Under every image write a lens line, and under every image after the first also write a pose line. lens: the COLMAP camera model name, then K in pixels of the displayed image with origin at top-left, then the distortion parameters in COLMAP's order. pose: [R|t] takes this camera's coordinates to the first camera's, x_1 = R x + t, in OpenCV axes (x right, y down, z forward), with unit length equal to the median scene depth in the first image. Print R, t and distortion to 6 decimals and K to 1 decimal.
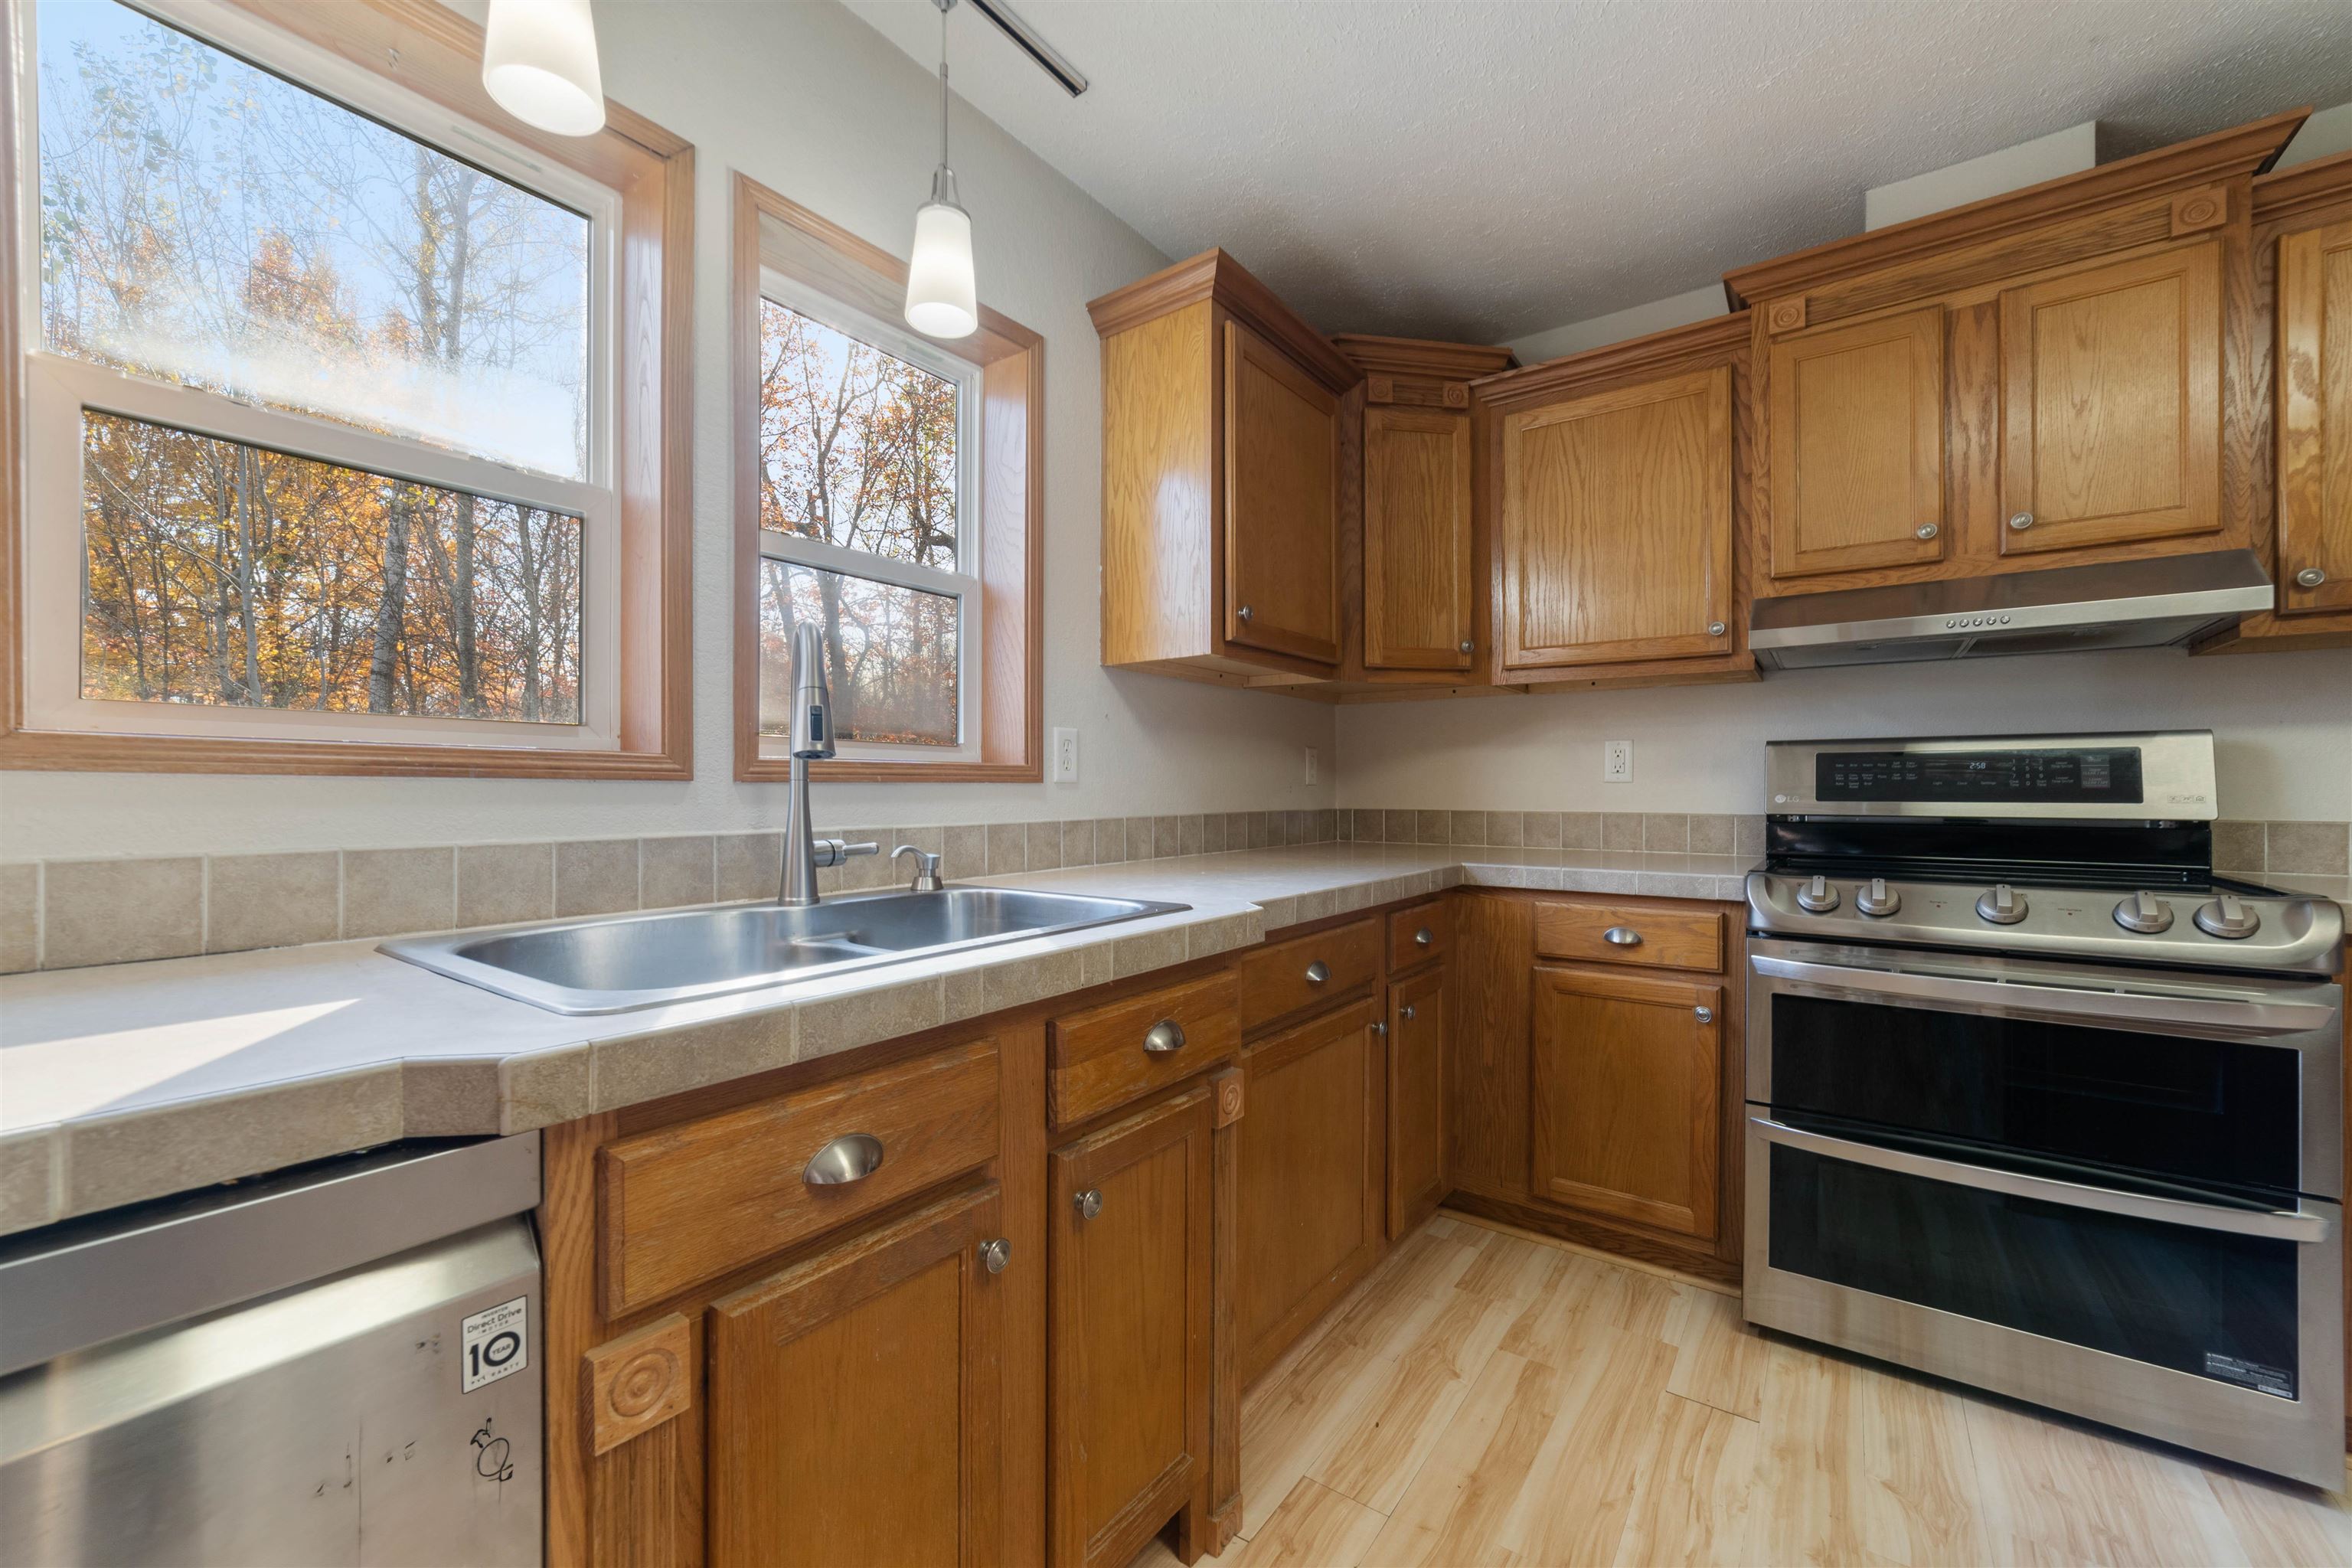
lens RADIAL K [[940.8, 0, 1176.4], [0, 940.8, 792.4], [0, 0, 1]] dist [-0.001769, -0.000073]
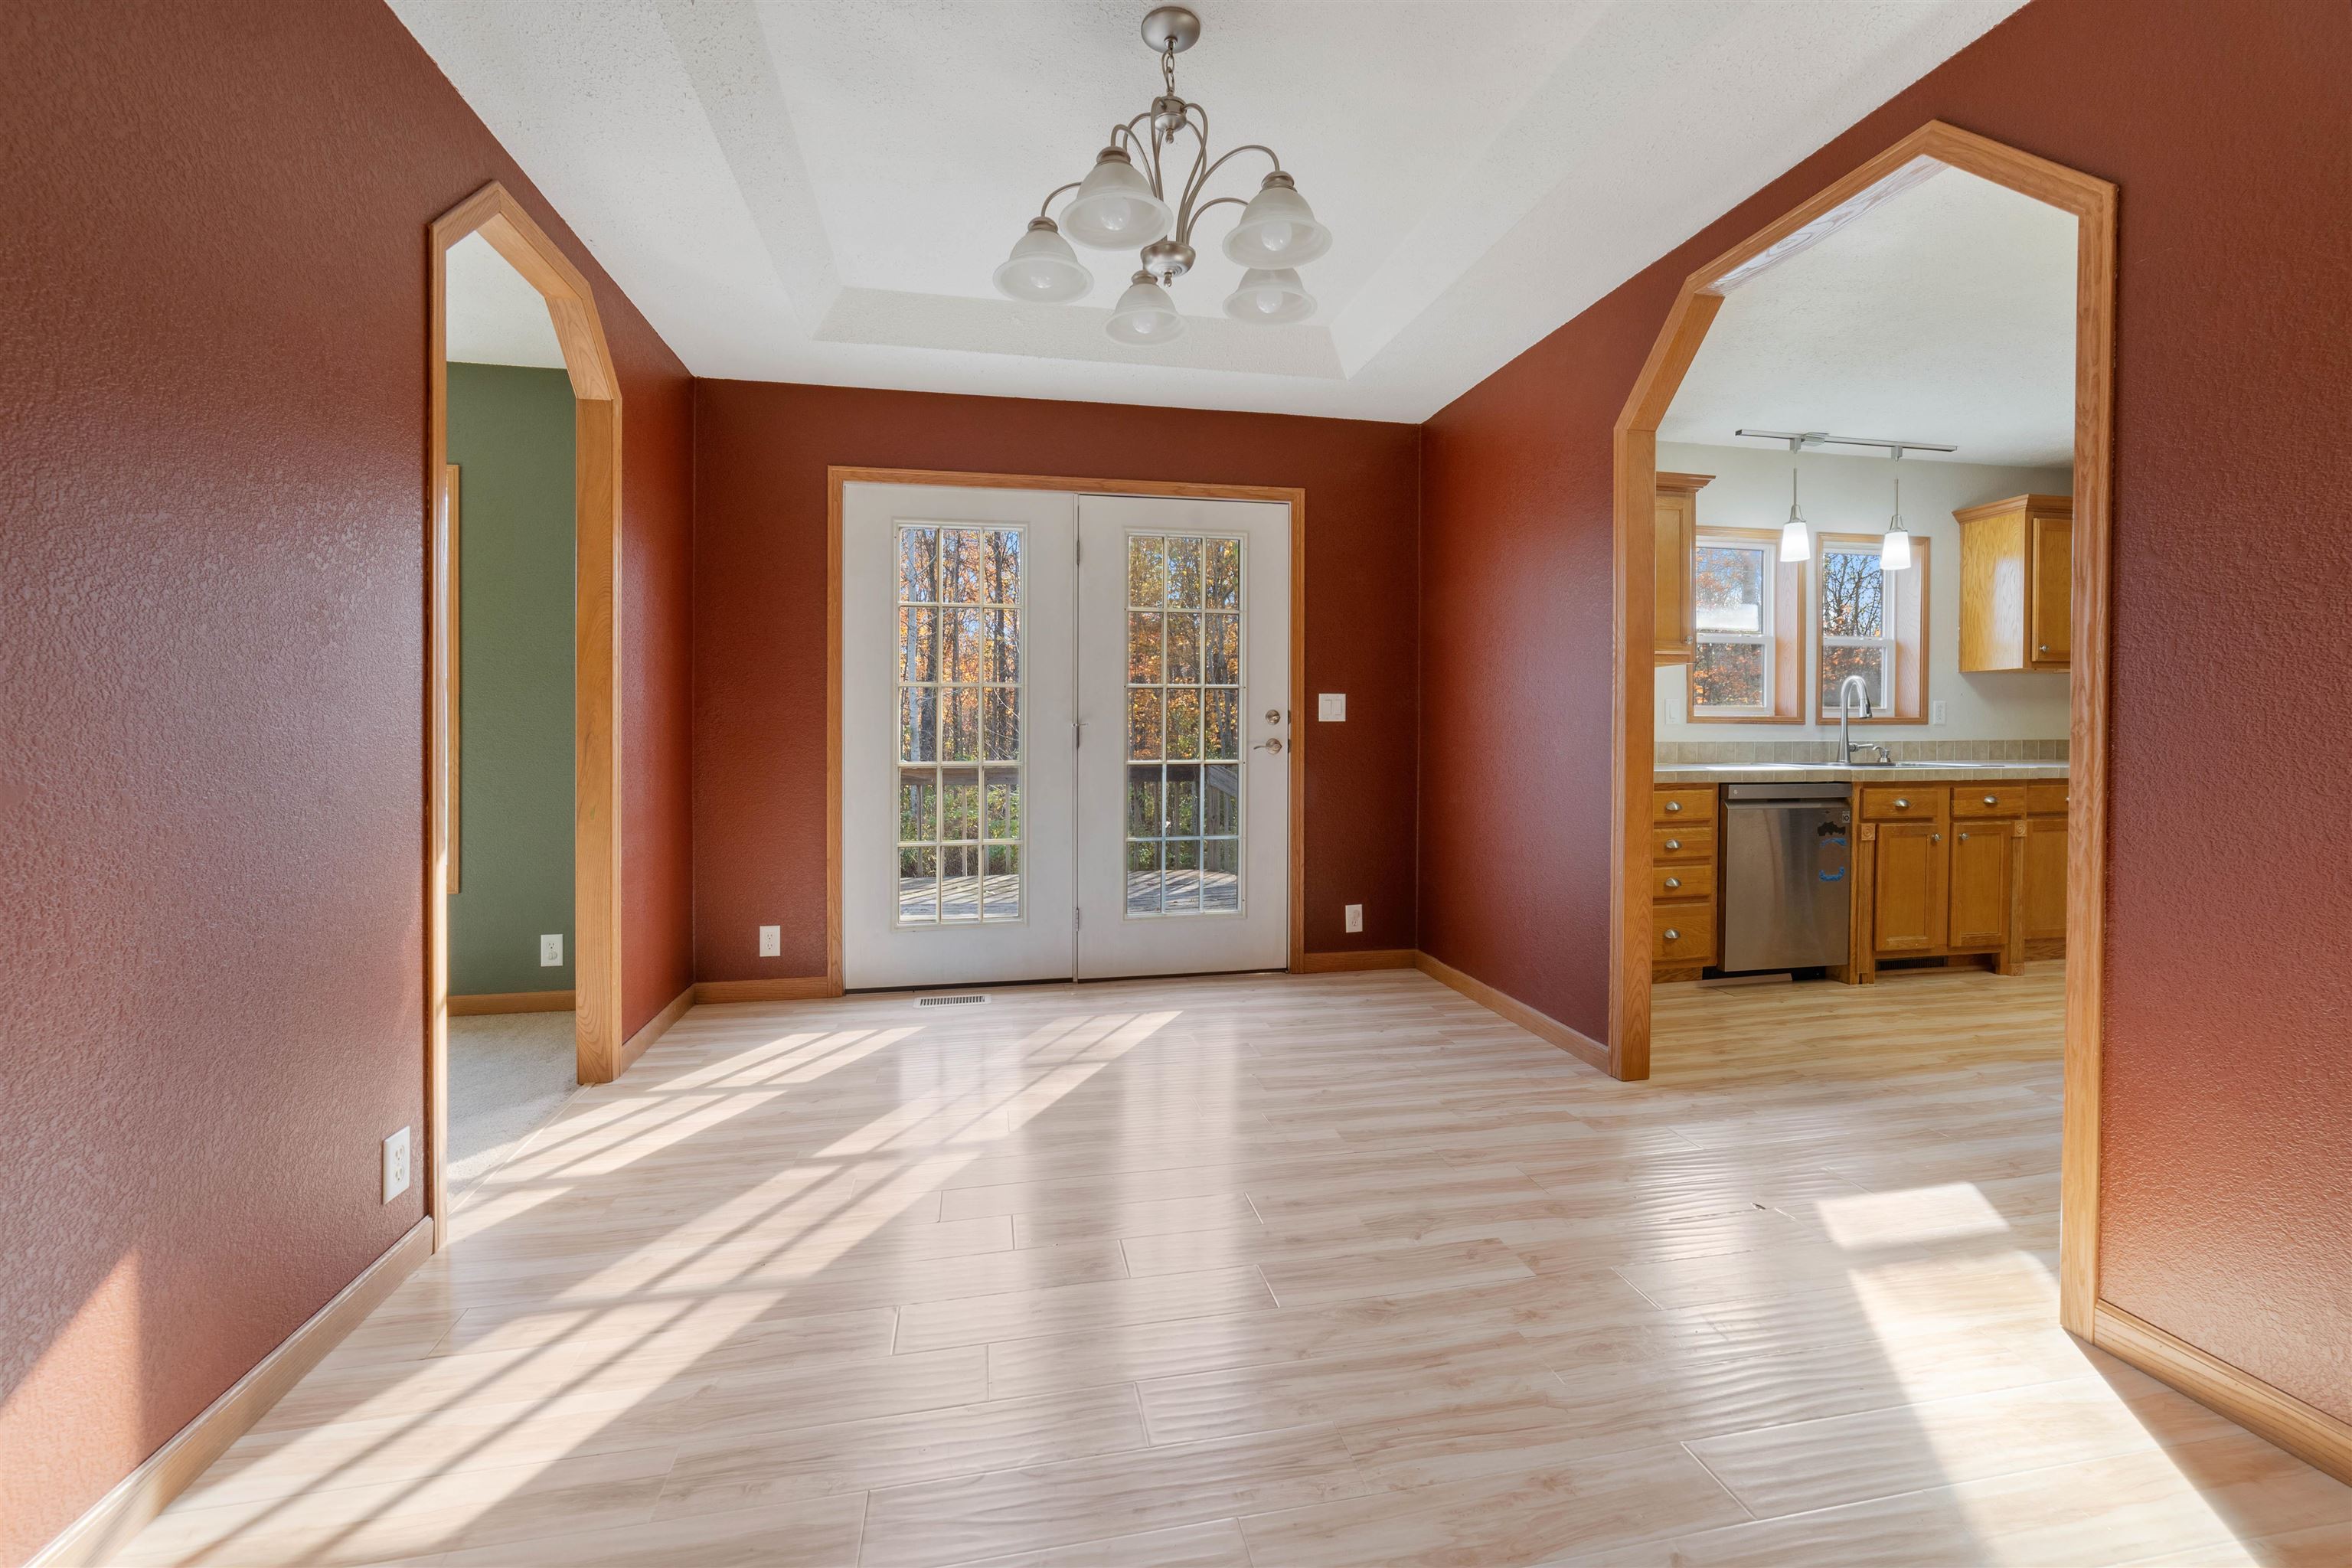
lens RADIAL K [[940.8, 0, 1188.8], [0, 940.8, 747.4], [0, 0, 1]] dist [-0.001769, -0.000073]
pose [[0.743020, 0.008536, -0.669214, 0.064850], [0.001645, 0.999892, 0.014580, 0.010898], [0.669267, -0.011934, 0.742926, -2.174877]]
